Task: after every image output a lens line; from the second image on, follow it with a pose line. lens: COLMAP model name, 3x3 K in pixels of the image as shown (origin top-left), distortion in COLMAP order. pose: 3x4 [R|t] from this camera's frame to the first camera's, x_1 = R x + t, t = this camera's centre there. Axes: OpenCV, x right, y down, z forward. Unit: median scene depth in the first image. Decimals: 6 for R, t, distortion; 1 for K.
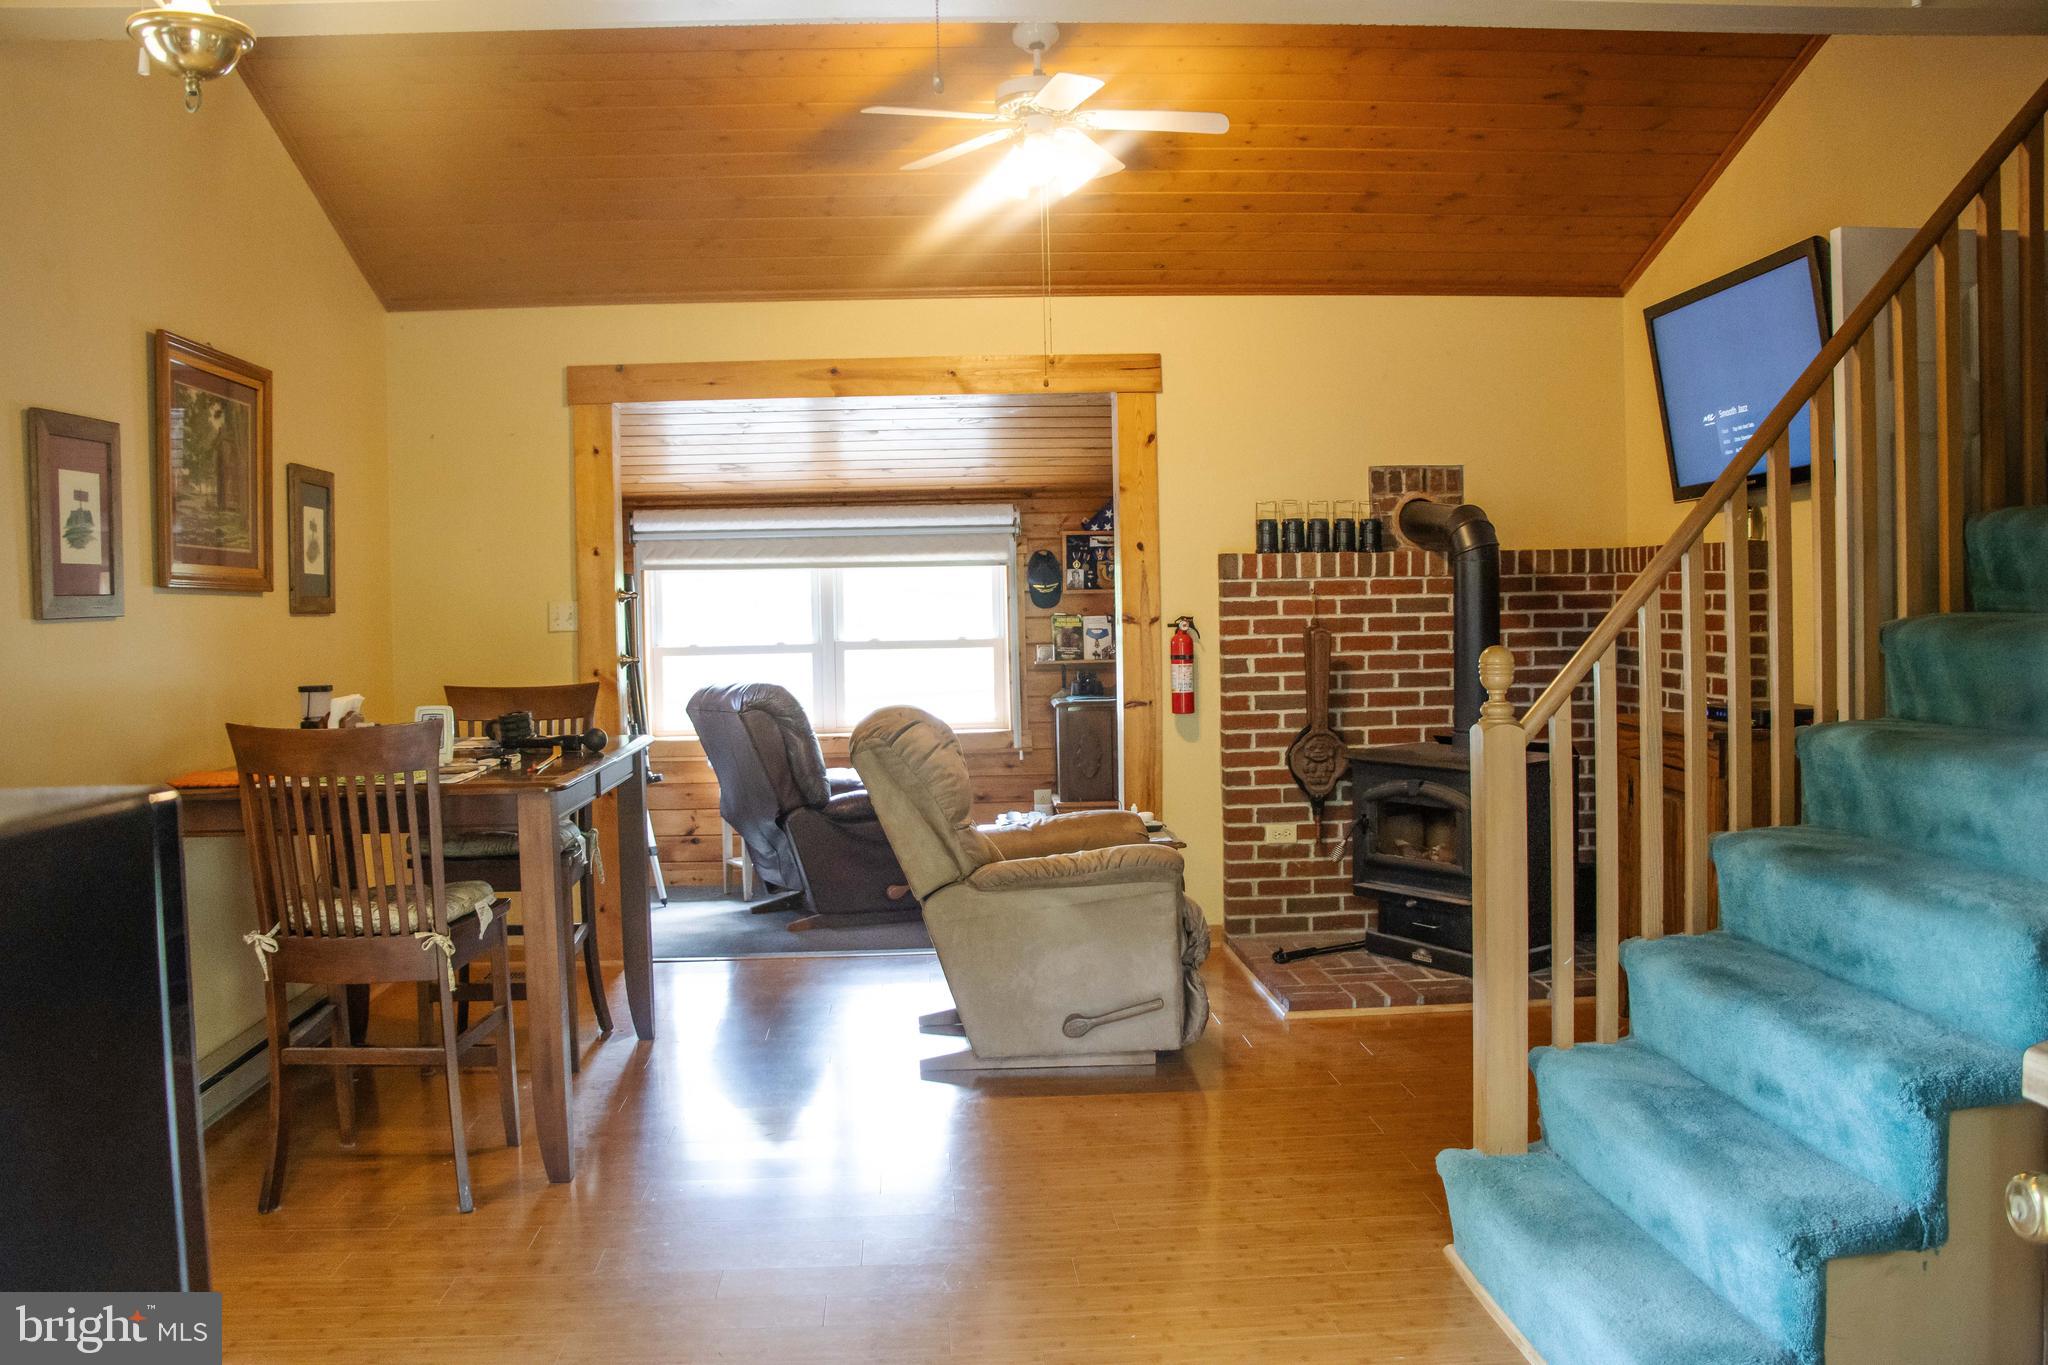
lens RADIAL K [[1696.0, 0, 1024.0], [0, 1696.0, 682.5], [0, 0, 1]] dist [-0.187070, 0.163886]
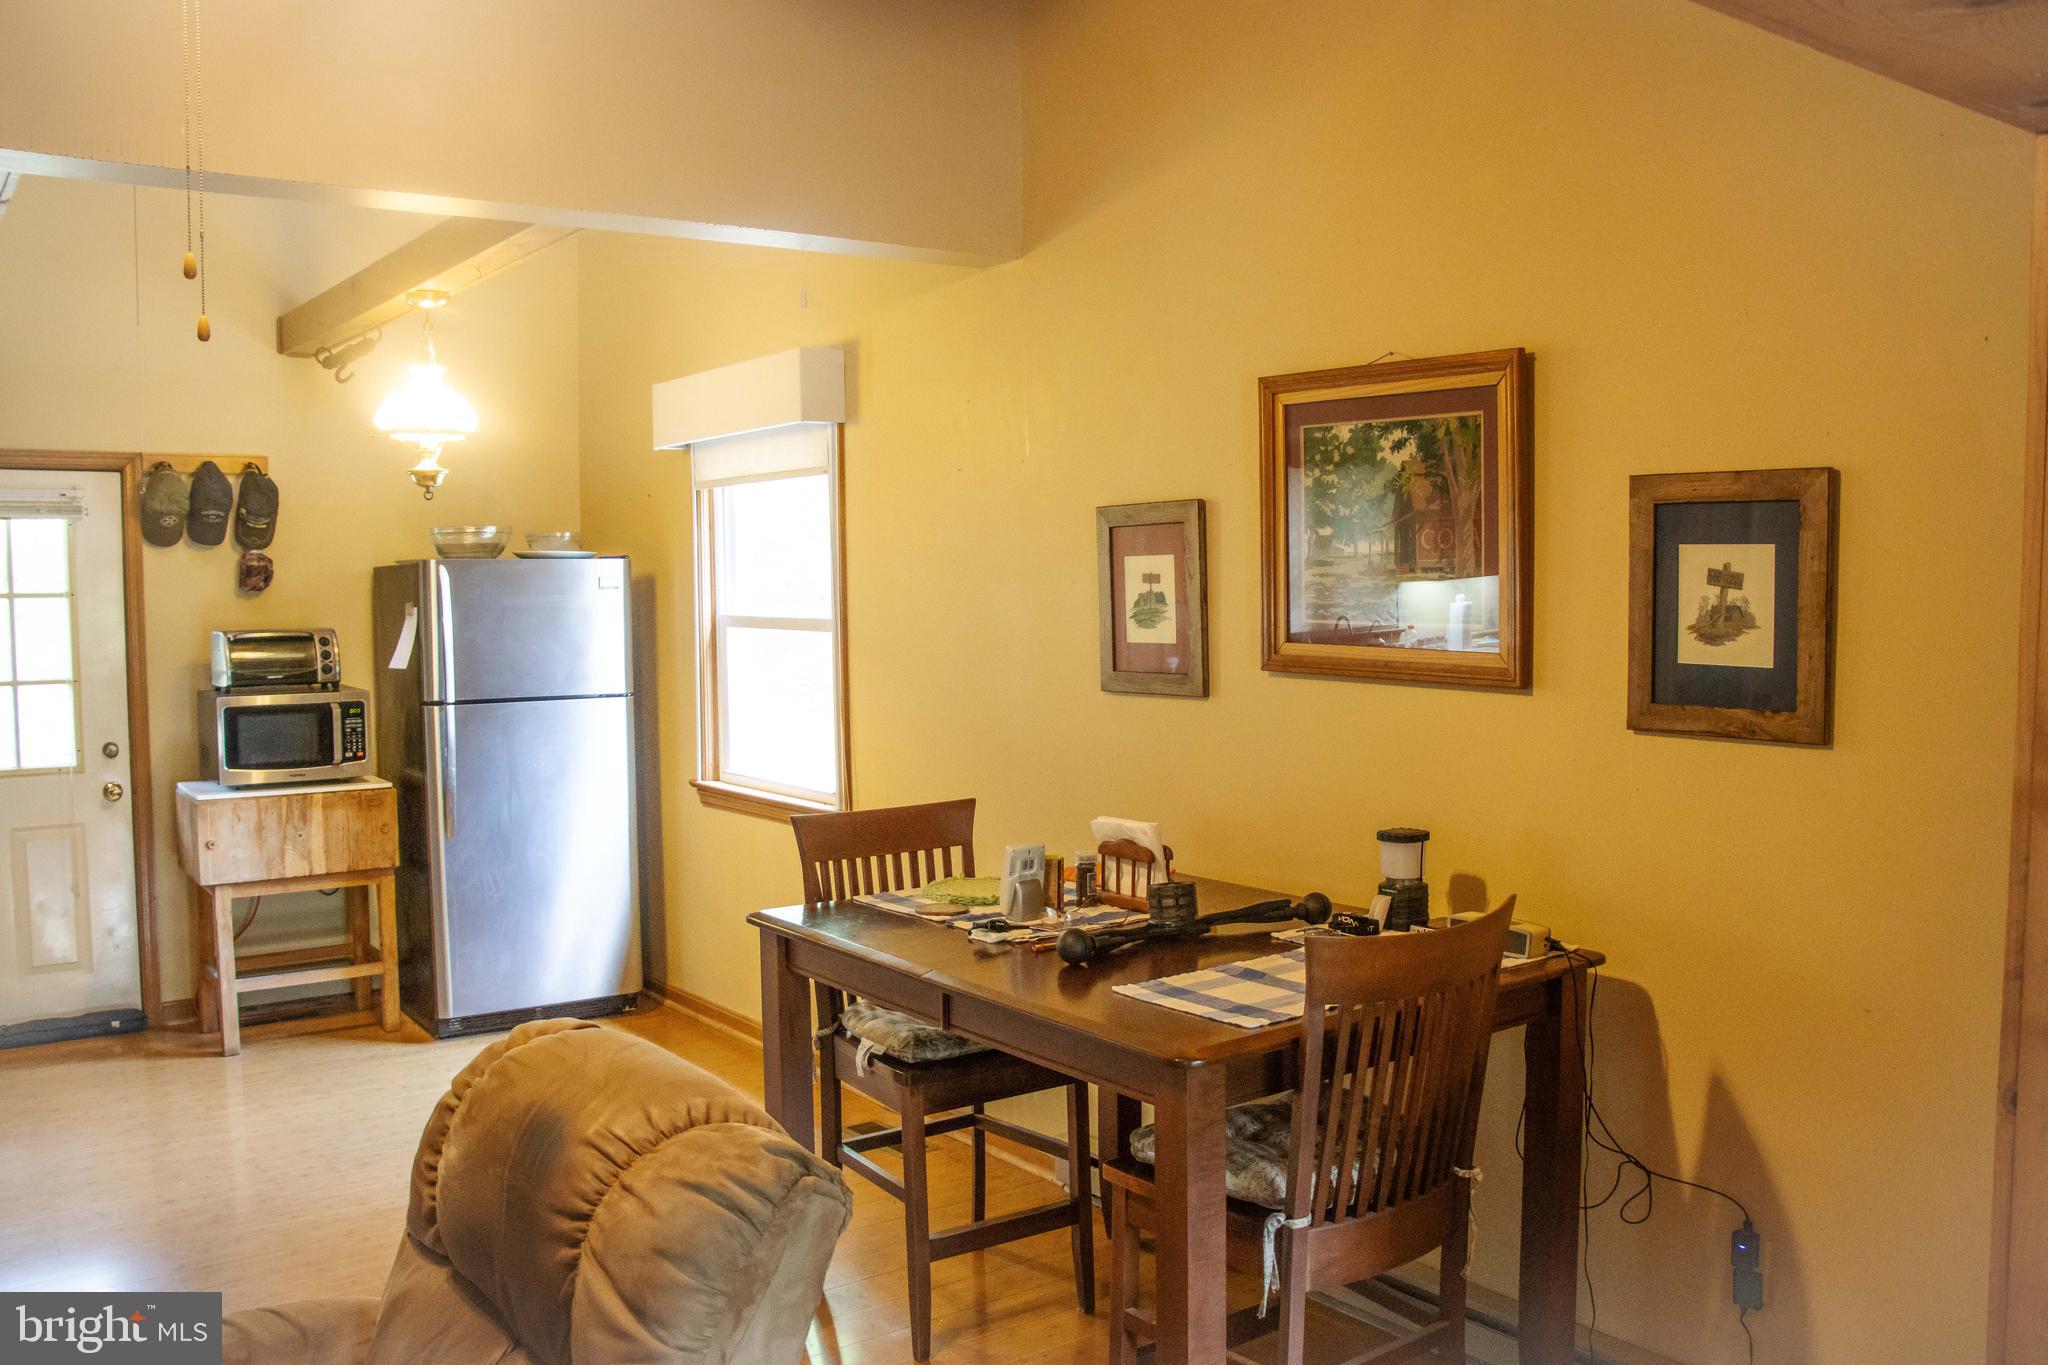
lens RADIAL K [[1696.0, 0, 1024.0], [0, 1696.0, 682.5], [0, 0, 1]] dist [-0.187070, 0.163886]
pose [[-0.839439, 0.064962, -0.539557, 0.051299], [0.002997, 0.993368, 0.114937, -0.104635], [0.543446, 0.094866, -0.834067, 1.124527]]
